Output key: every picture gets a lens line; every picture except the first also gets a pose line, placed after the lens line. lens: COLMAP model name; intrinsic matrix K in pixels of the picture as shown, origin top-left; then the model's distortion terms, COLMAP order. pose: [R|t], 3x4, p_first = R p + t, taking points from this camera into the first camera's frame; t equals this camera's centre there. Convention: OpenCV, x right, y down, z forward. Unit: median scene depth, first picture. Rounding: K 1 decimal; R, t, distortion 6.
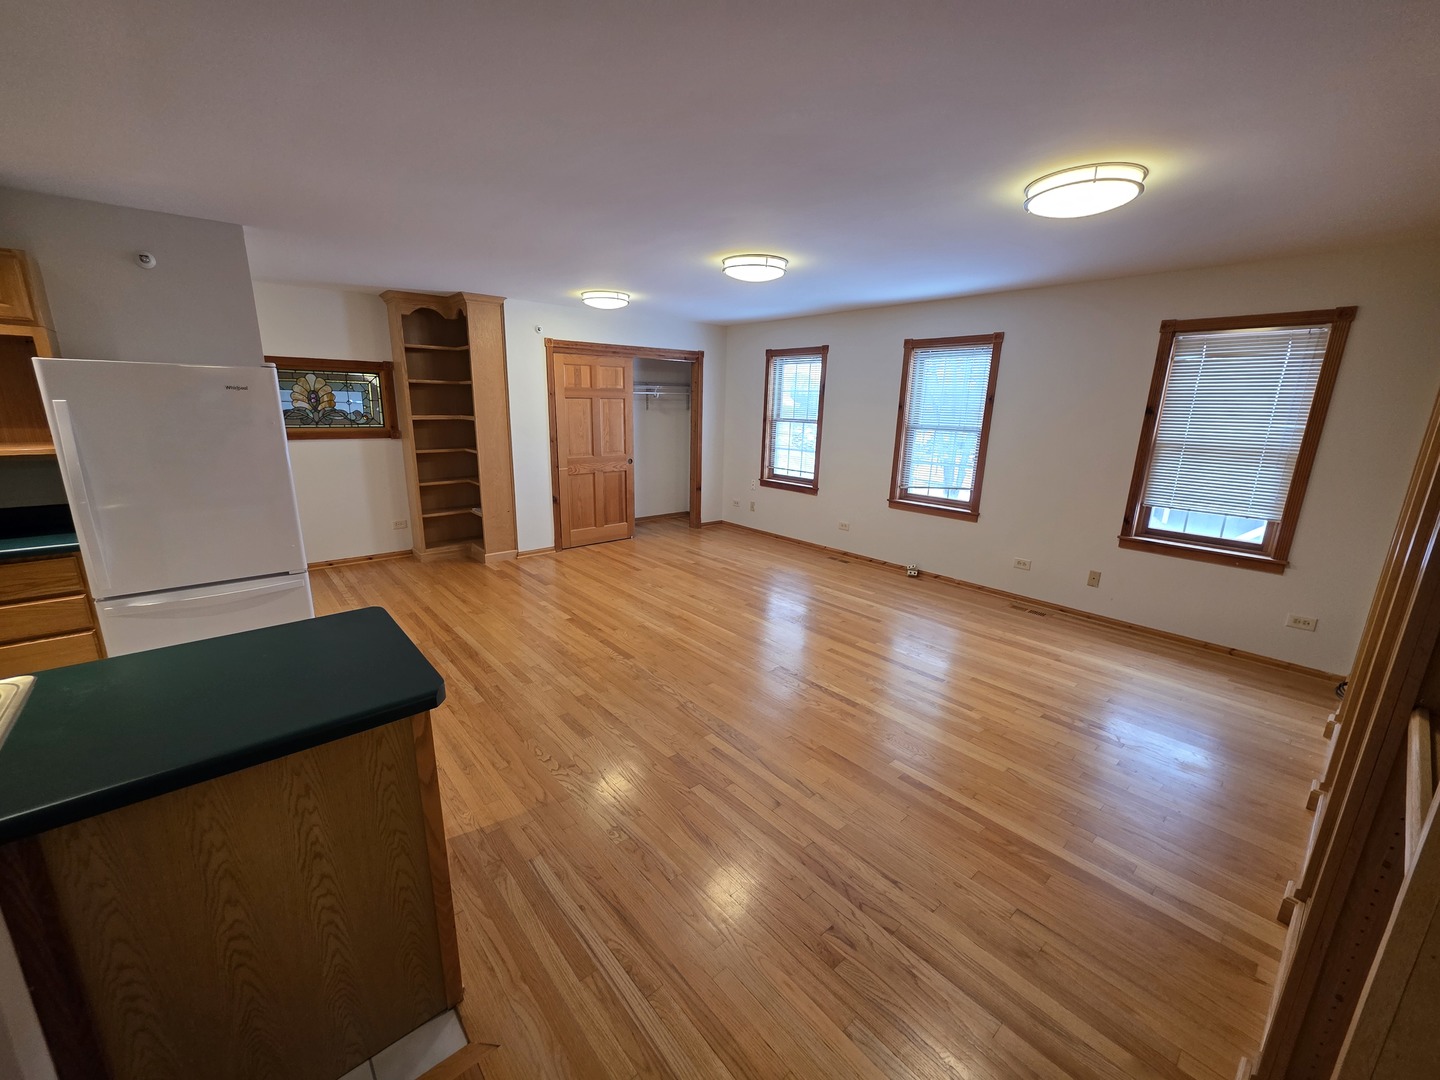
lens RADIAL K [[580.7, 0, 722.7], [0, 580.7, 546.4], [0, 0, 1]] dist [0.001992, 0.000142]
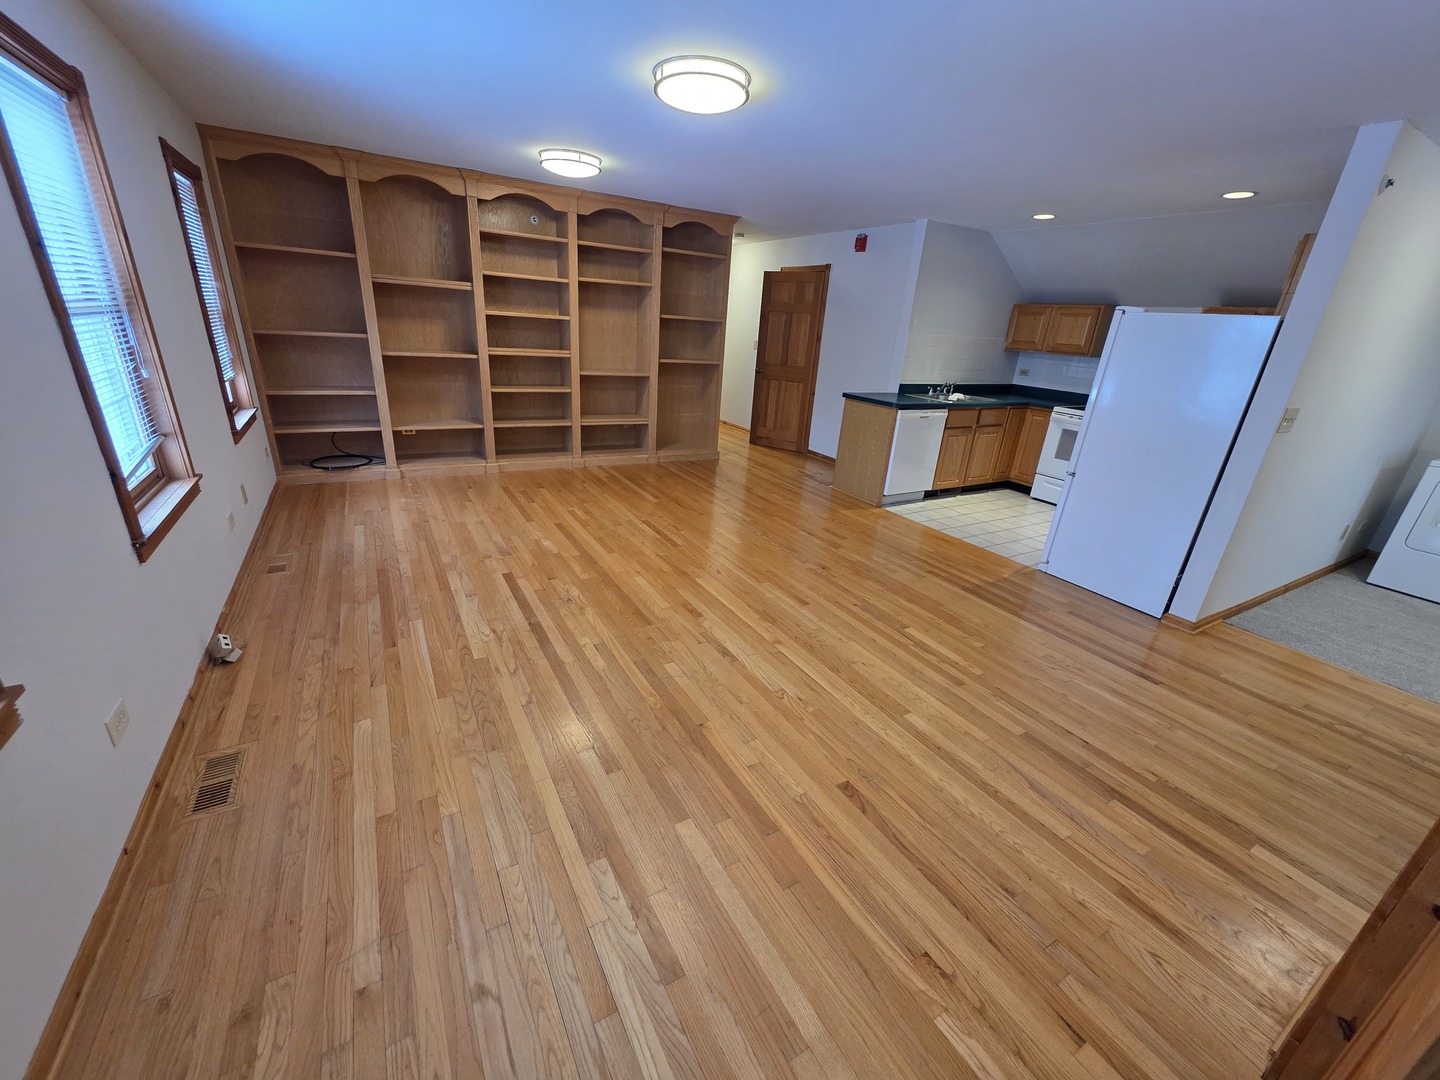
lens RADIAL K [[580.7, 0, 722.7], [0, 580.7, 545.8], [0, 0, 1]] dist [0.001992, 0.000142]
pose [[-0.978280, -0.151289, 0.141705, -0.162124], [-0.043988, 0.819555, 0.571310, -0.478892], [-0.202568, 0.552667, -0.808409, 2.044958]]
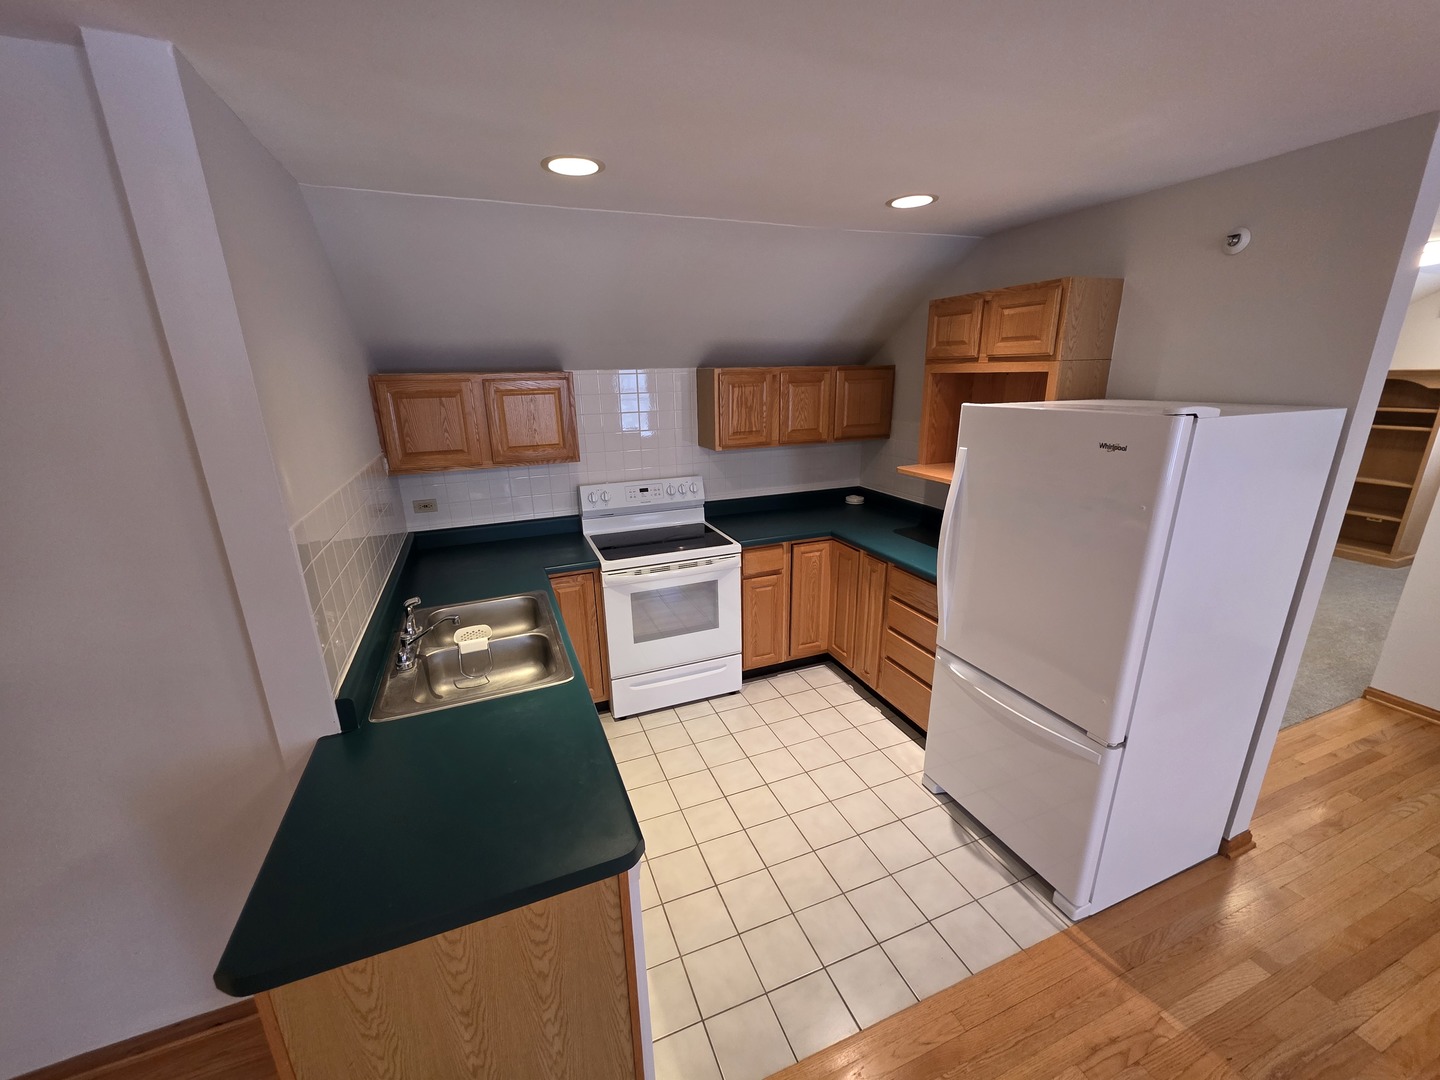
lens RADIAL K [[580.7, 0, 720.3], [0, 580.7, 548.7], [0, 0, 1]] dist [0.001992, 0.000142]
pose [[-0.330625, 0.262492, -0.906523, -0.087702], [-0.212972, 0.915014, 0.342626, -0.250907], [0.919418, 0.306345, -0.246623, 0.676062]]
